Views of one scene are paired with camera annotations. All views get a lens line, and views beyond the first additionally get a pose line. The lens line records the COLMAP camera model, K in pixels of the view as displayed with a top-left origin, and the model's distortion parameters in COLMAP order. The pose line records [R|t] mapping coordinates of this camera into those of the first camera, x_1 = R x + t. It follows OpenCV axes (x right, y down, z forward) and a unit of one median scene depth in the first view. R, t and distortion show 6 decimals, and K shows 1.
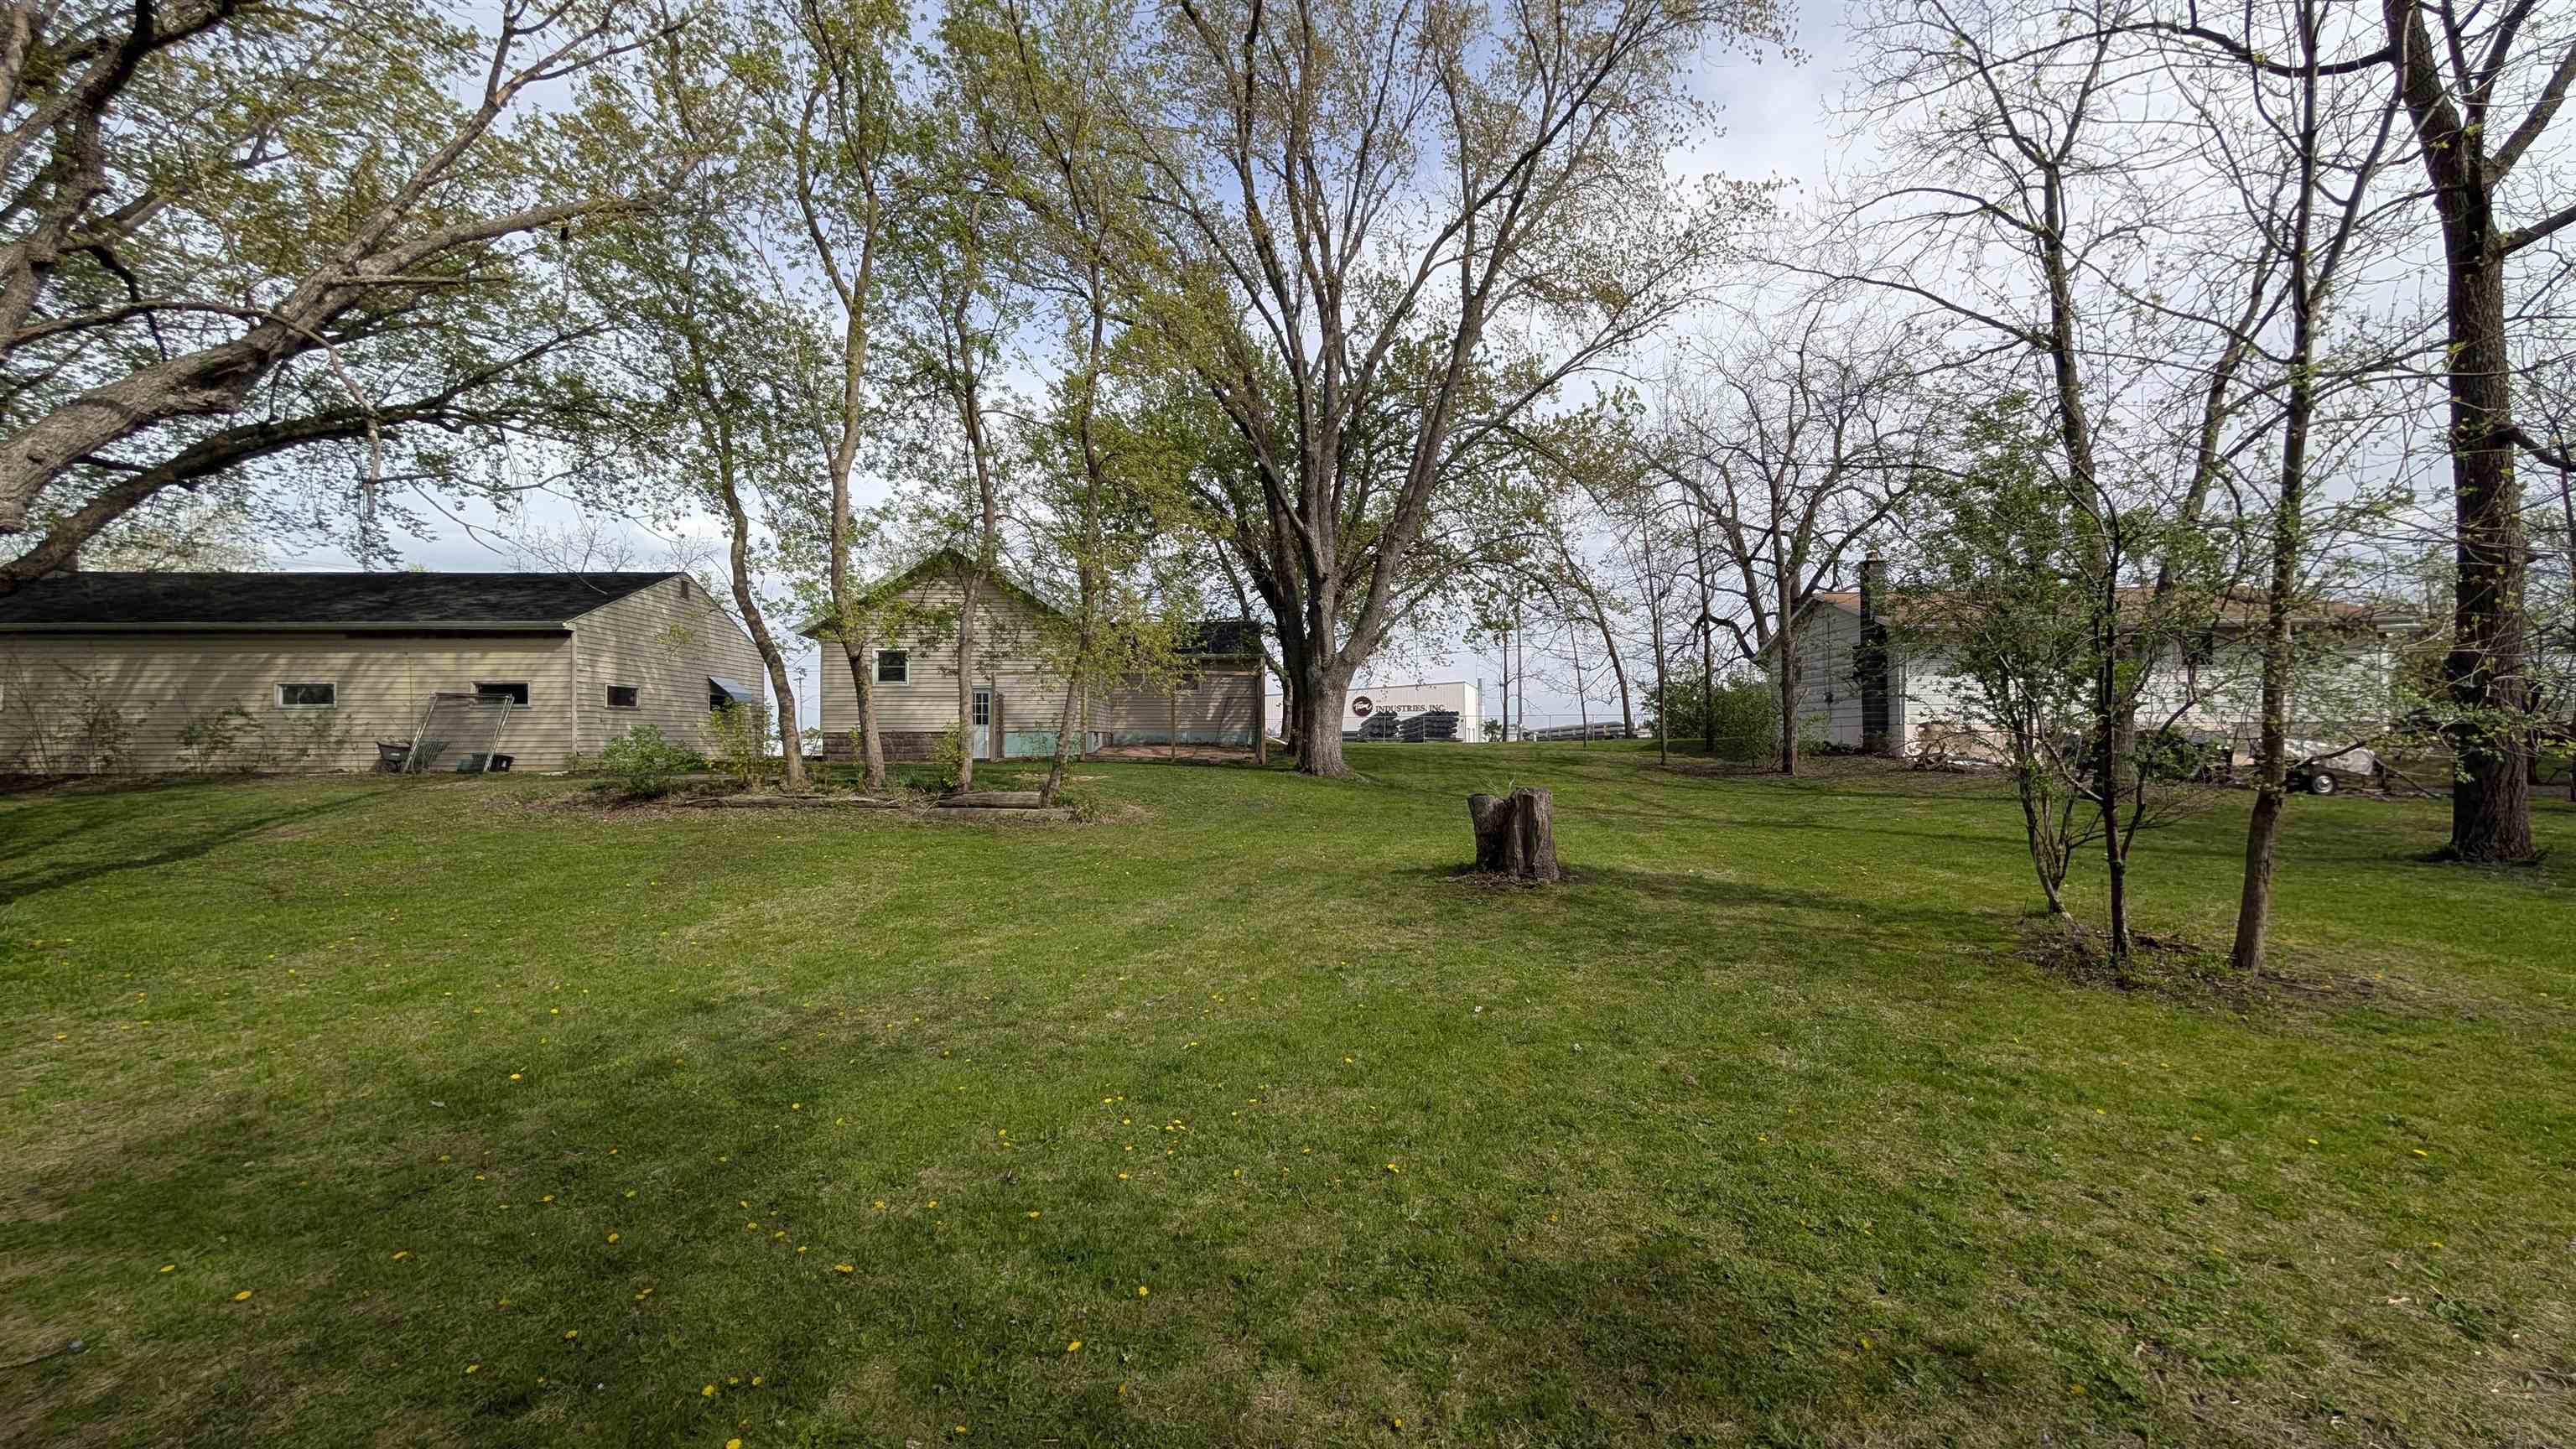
lens RADIAL K [[938.6, 0, 1290.2], [0, 938.6, 730.4], [0, 0, 1]] dist [-0.000219, 0.000330]
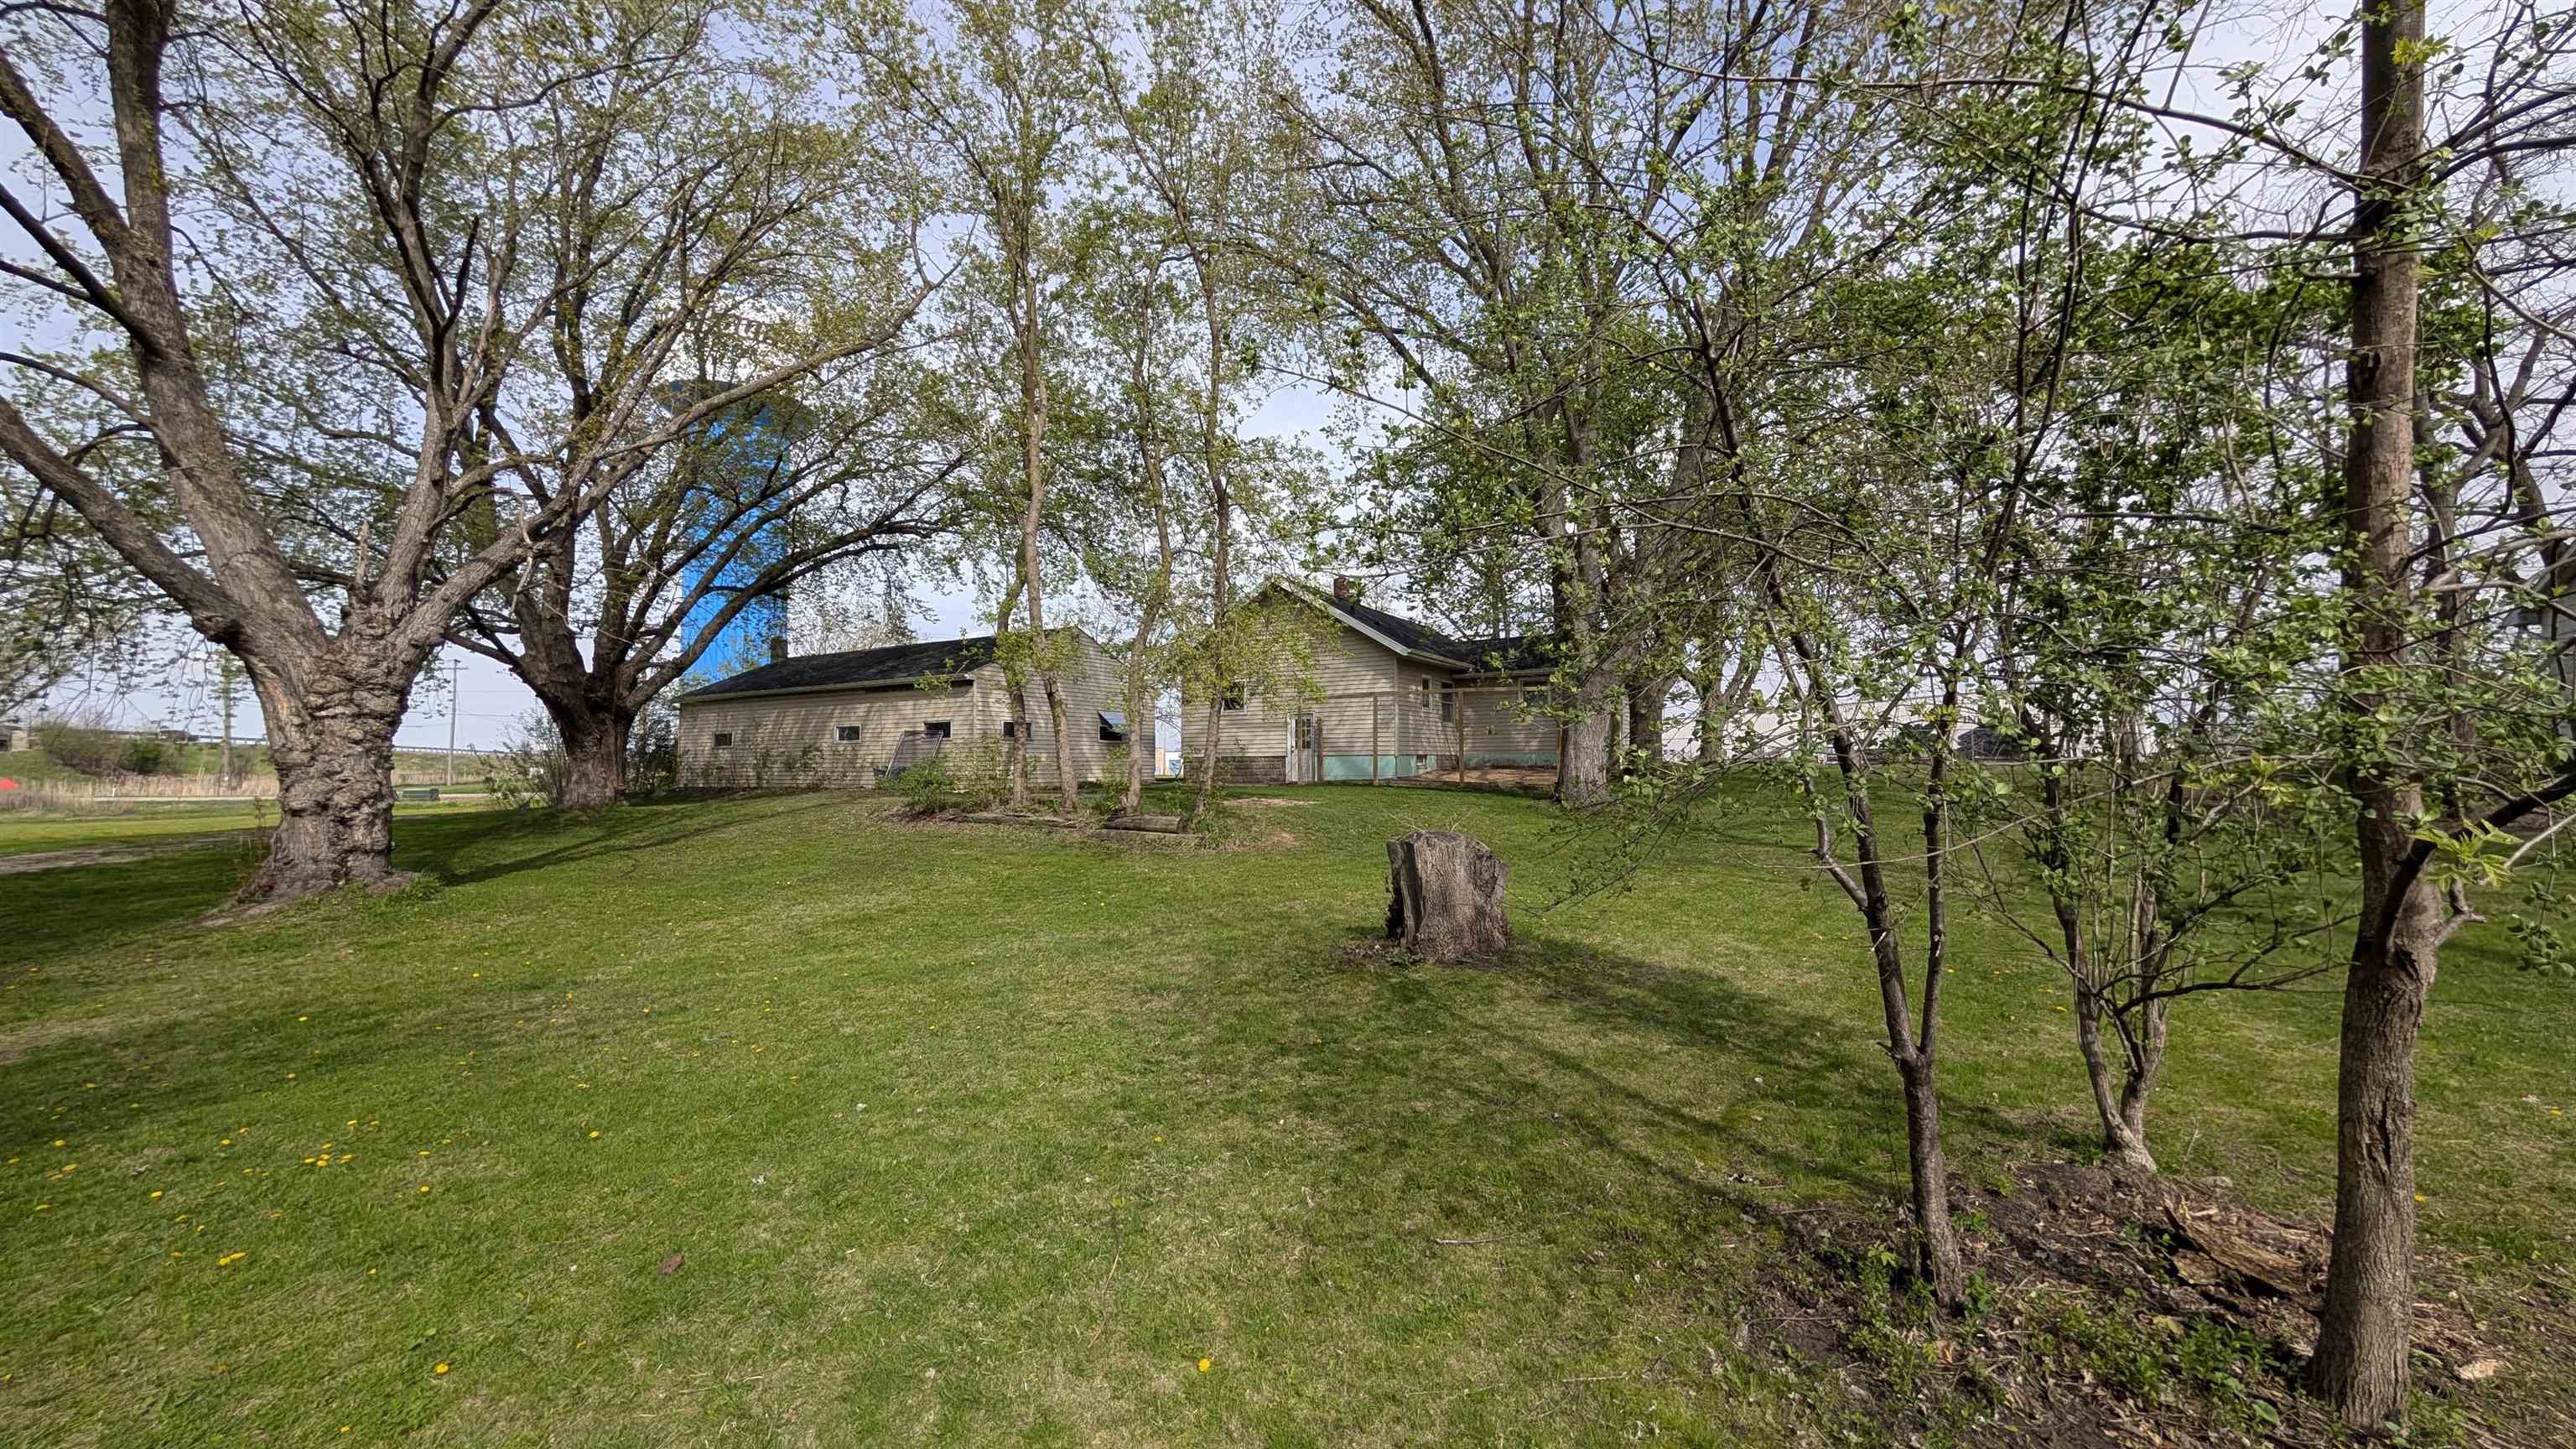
lens RADIAL K [[938.6, 0, 1294.3], [0, 938.6, 726.1], [0, 0, 1]] dist [-0.000219, 0.000330]
pose [[0.840891, -0.023836, -0.540679, 0.314233], [0.009535, 0.999527, -0.029237, -0.001669], [0.541121, 0.019430, 0.840721, 0.167717]]
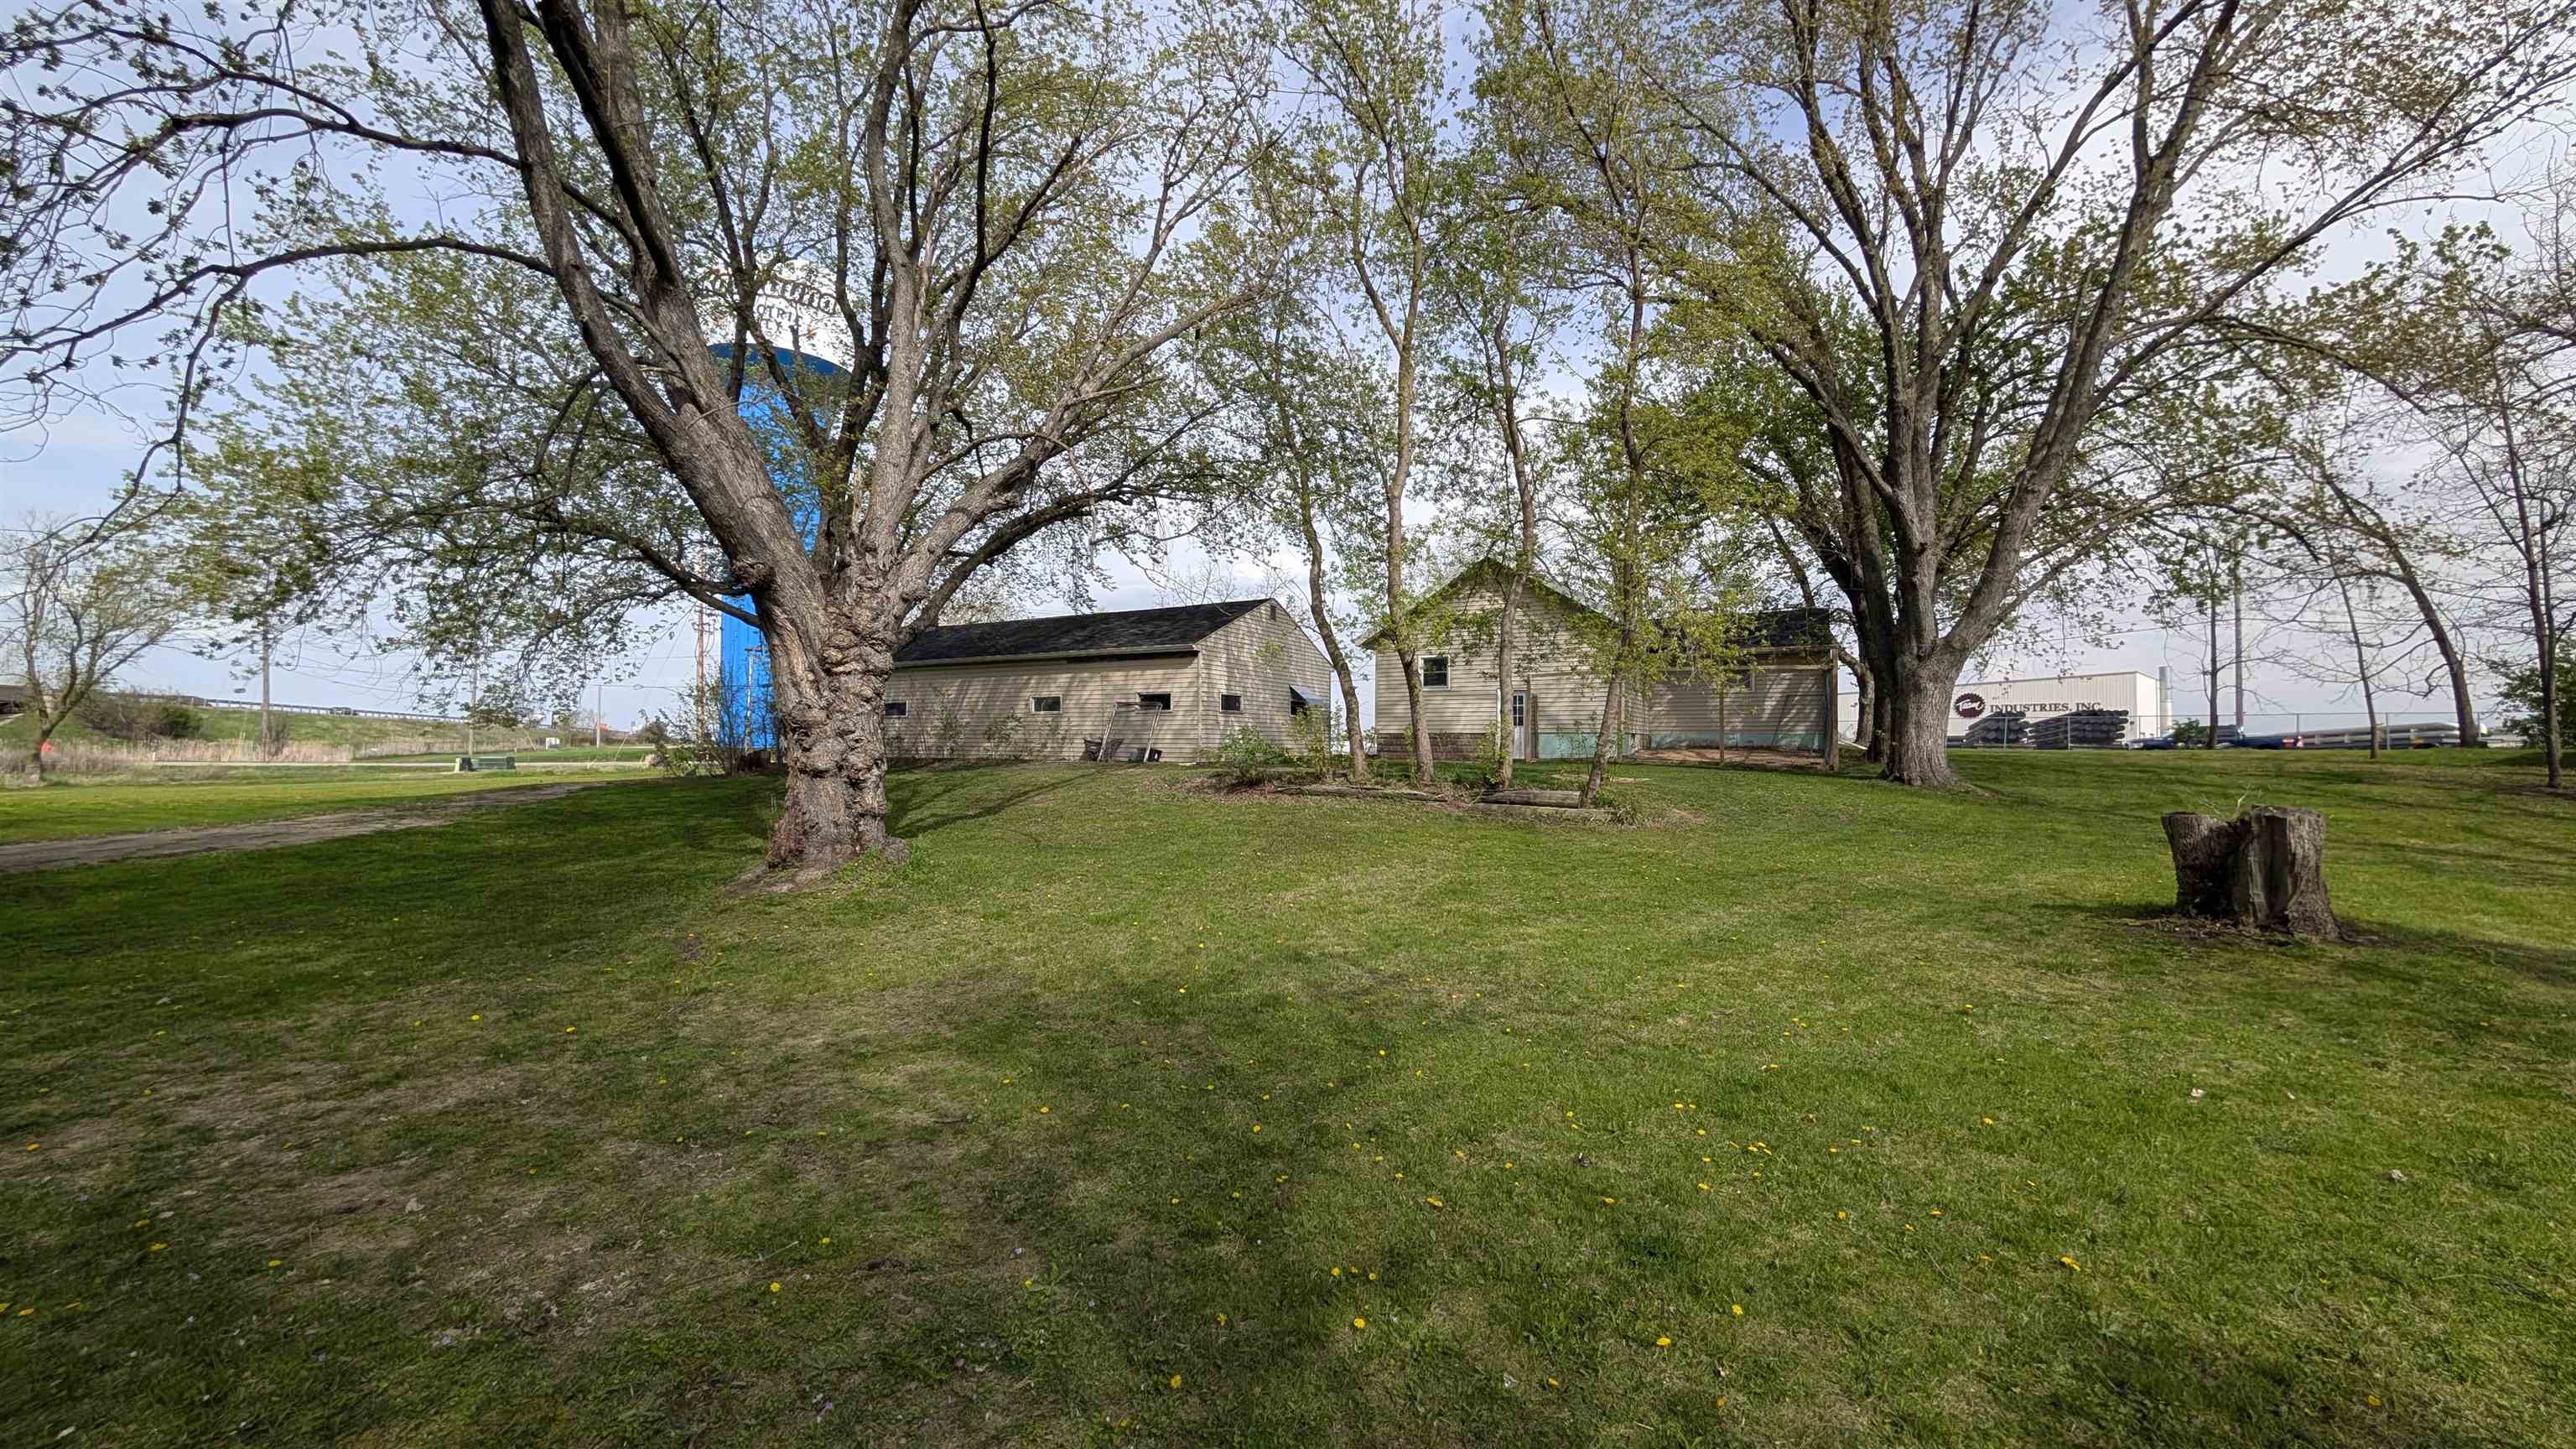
lens RADIAL K [[938.6, 0, 1287.8], [0, 938.6, 727.7], [0, 0, 1]] dist [-0.000219, 0.000330]
pose [[0.852654, -0.000528, -0.522475, -0.009298], [-0.003771, 0.999967, -0.007166, 0.005188], [0.522462, 0.008081, 0.852624, -0.005928]]
